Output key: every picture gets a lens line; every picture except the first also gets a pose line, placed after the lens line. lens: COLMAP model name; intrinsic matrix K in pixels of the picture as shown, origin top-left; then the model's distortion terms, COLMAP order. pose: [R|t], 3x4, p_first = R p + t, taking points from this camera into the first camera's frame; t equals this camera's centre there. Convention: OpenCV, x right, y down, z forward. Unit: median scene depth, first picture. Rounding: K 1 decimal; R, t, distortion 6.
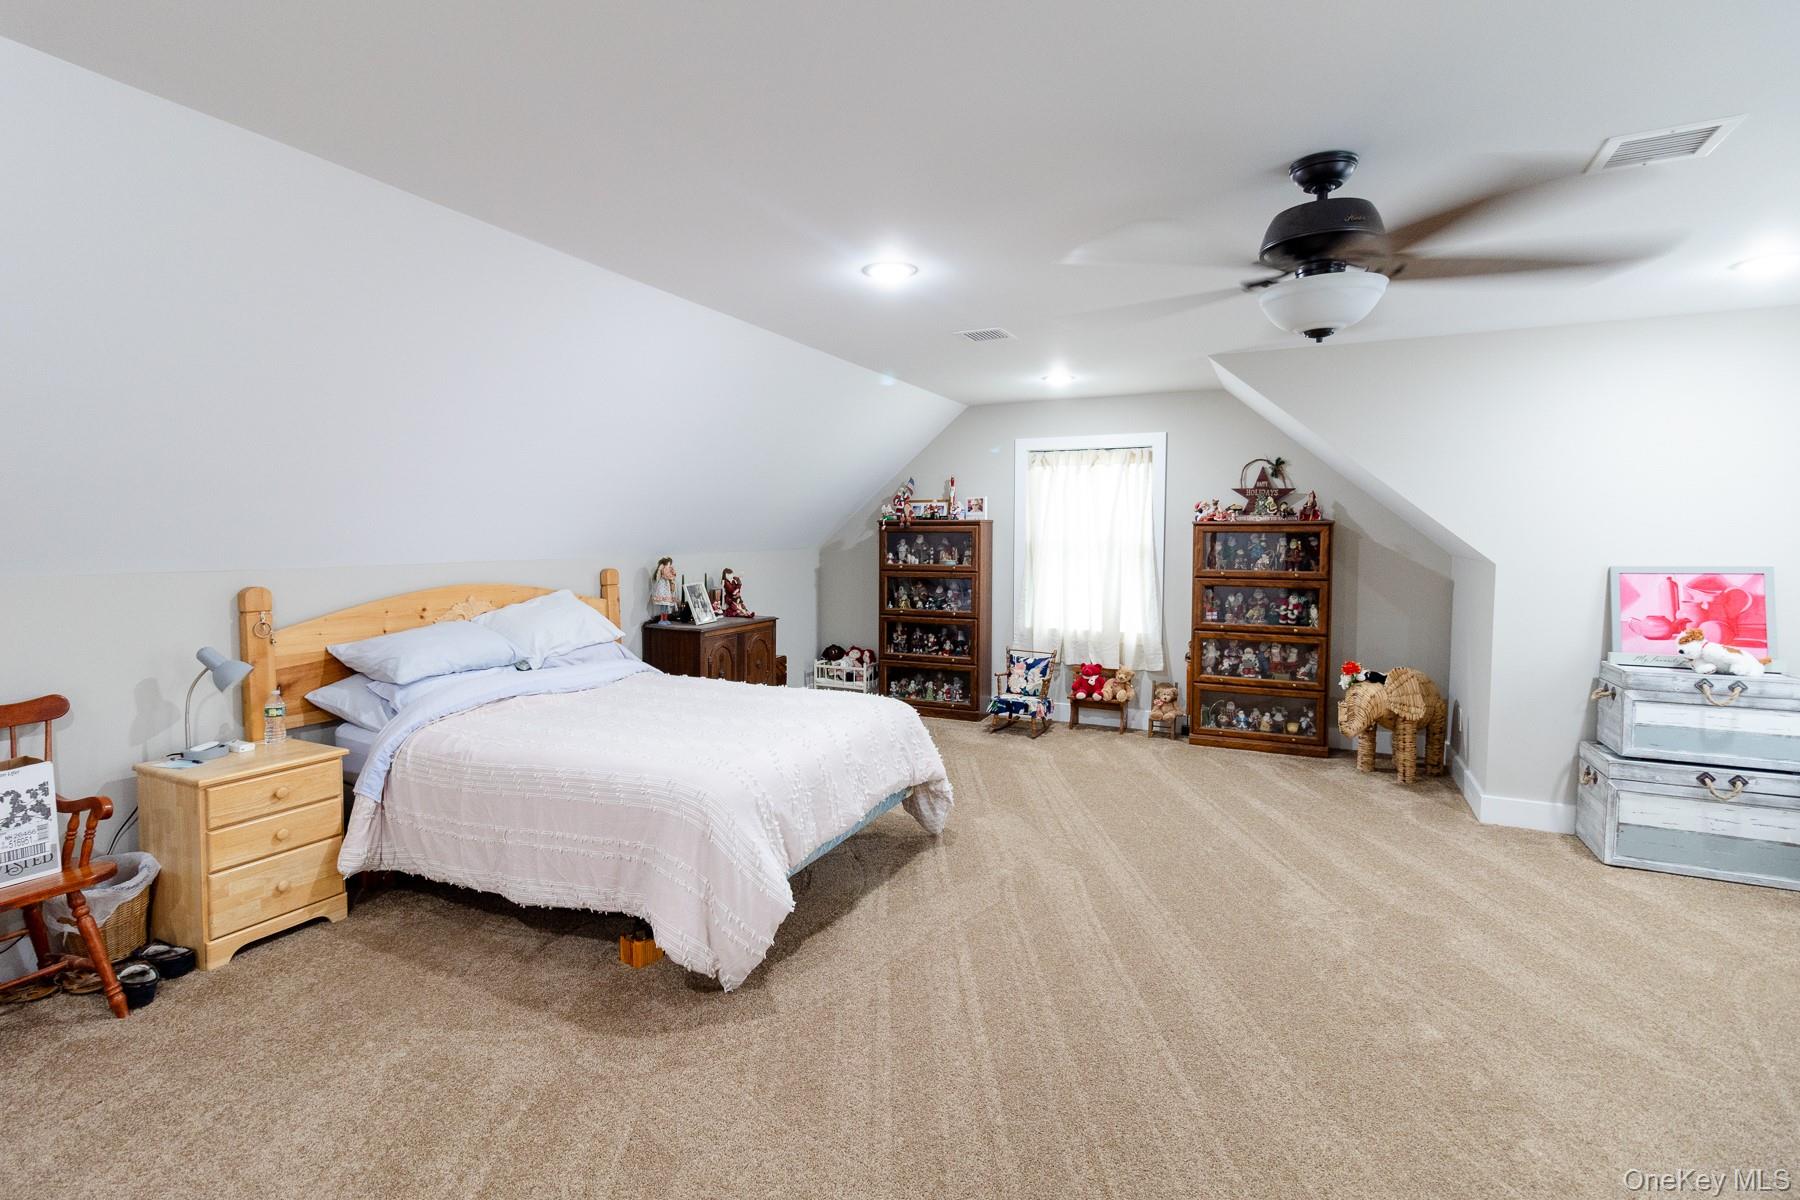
lens RADIAL K [[843.4, 0, 869.5], [0, 843.4, 589.6], [0, 0, 1]] dist [0.001466, 0.000148]
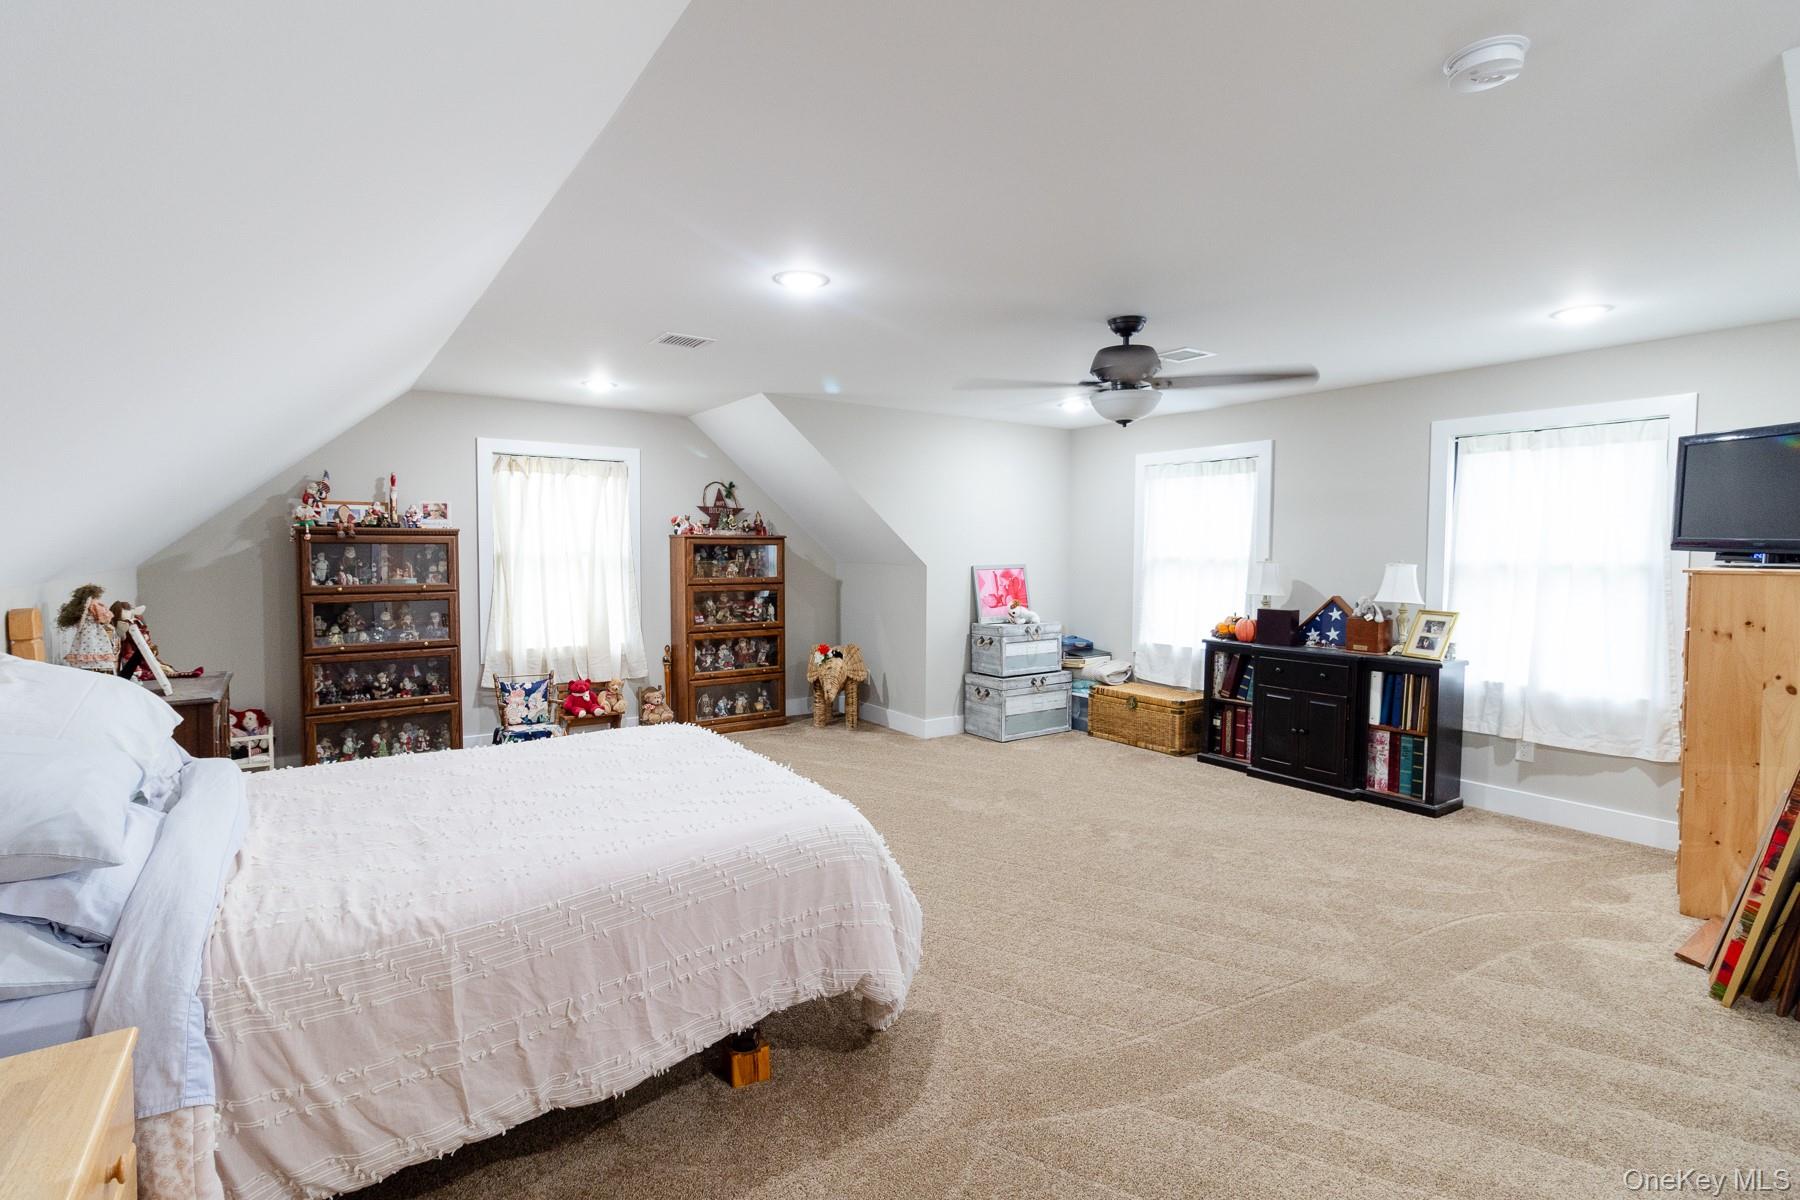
lens RADIAL K [[833.8, 0, 894.5], [0, 833.8, 581.6], [0, 0, 1]] dist [0.001527, 0.000479]
pose [[0.483459, -0.033422, 0.874729, -0.432187], [0.057640, 0.998318, 0.006287, -0.010789], [-0.873467, 0.047380, 0.484572, 0.236750]]
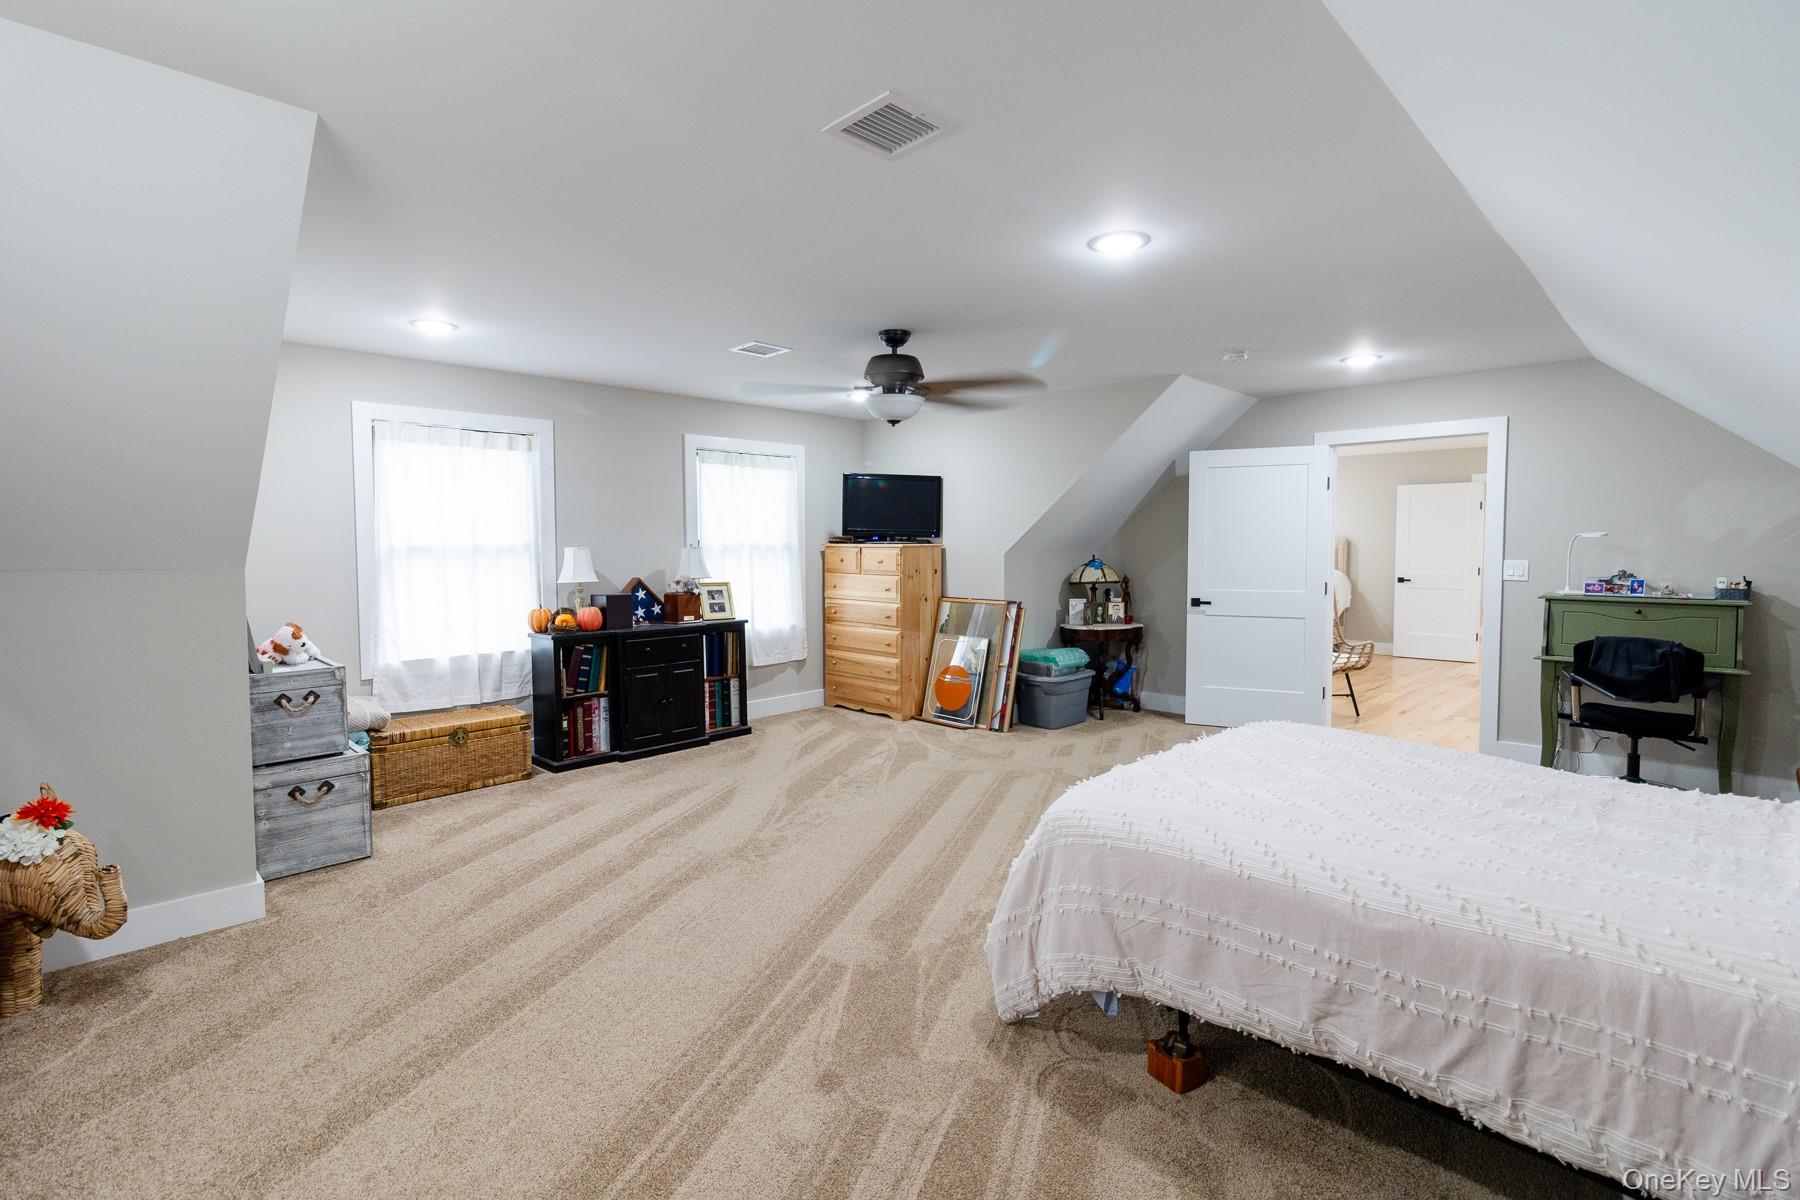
lens RADIAL K [[833.8, 0, 894.5], [0, 833.8, 581.6], [0, 0, 1]] dist [0.001527, 0.000479]
pose [[-0.945790, -0.014411, 0.324459, -0.030768], [0.024420, 0.993032, 0.115289, -0.062938], [-0.323859, 0.116963, -0.938848, 1.074021]]
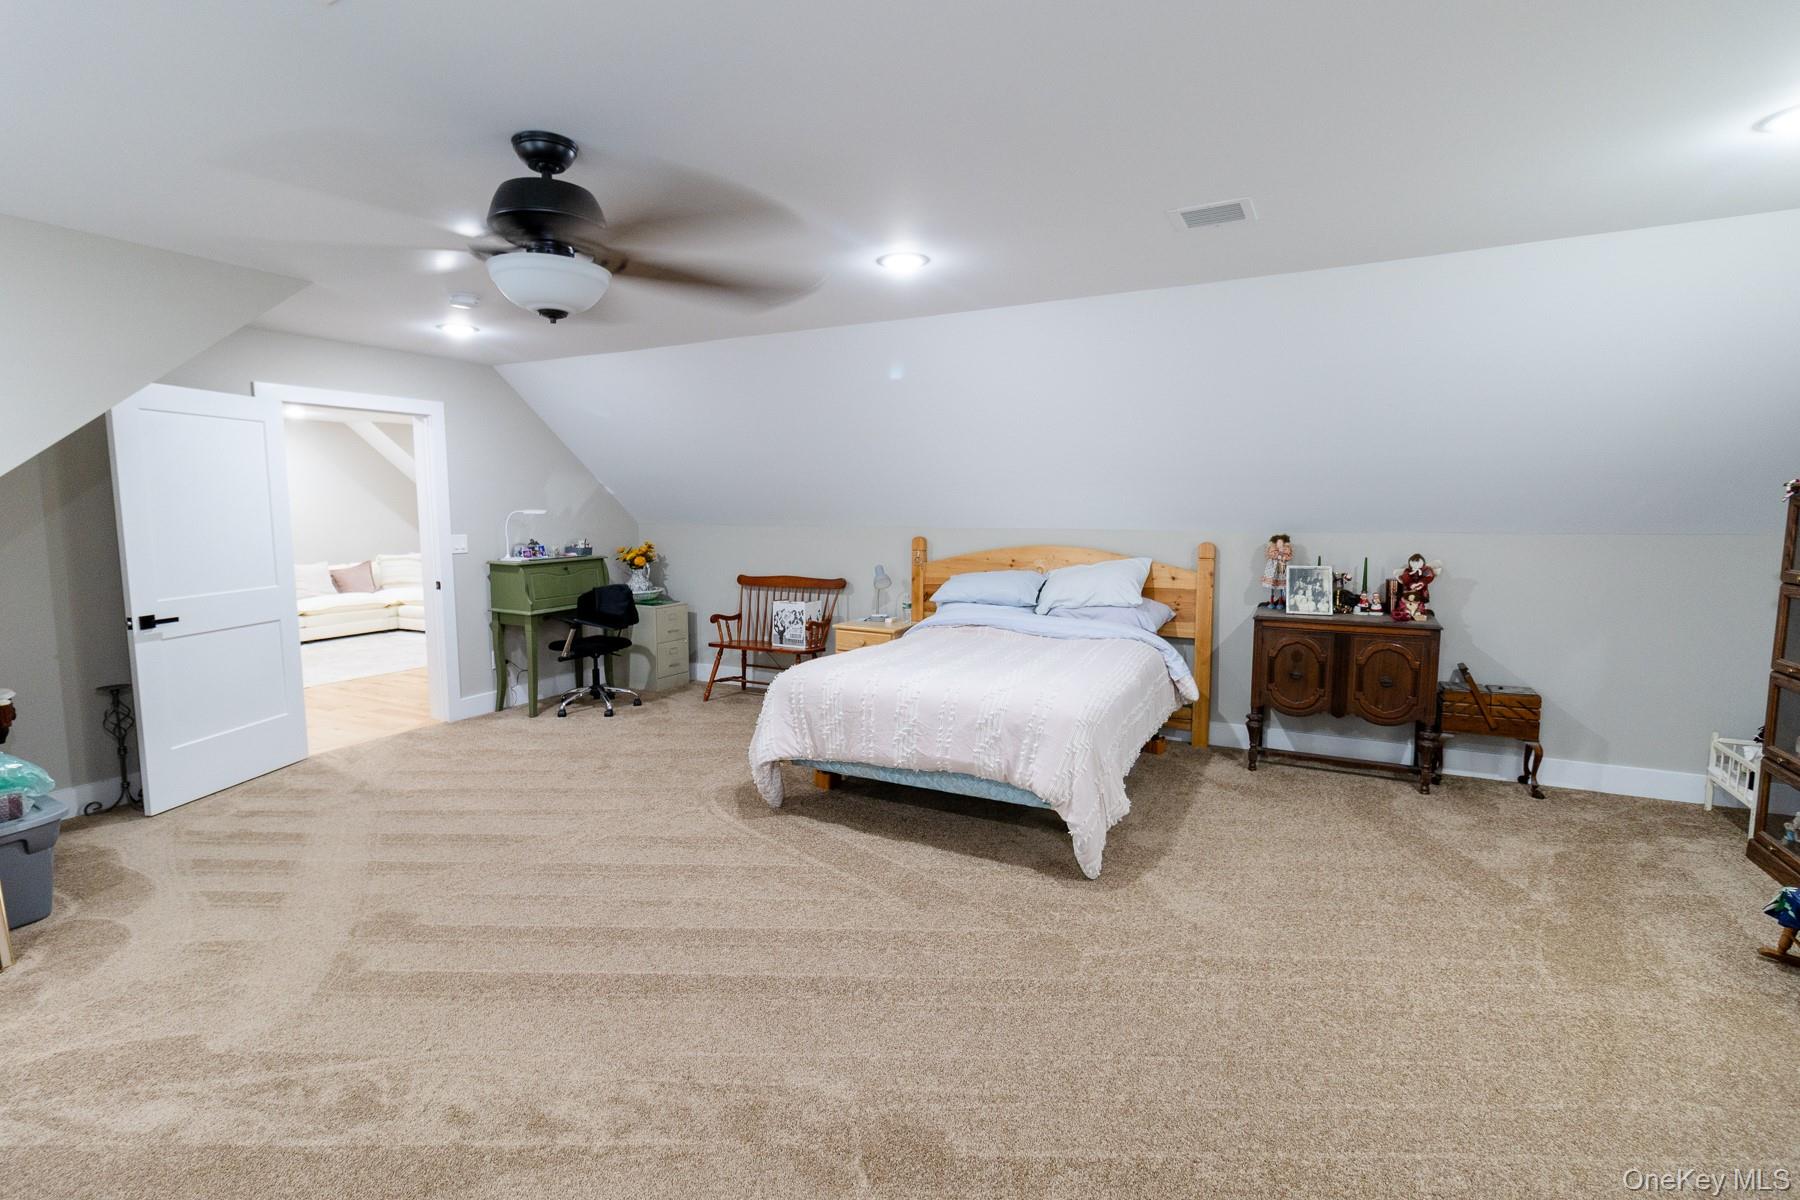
lens RADIAL K [[833.8, 0, 894.5], [0, 833.8, 581.6], [0, 0, 1]] dist [0.001527, 0.000479]
pose [[-0.005598, 0.094705, -0.995490, 0.600785], [-0.068257, 0.993147, 0.094866, -0.041244], [0.997652, 0.068480, 0.000905, 0.549894]]
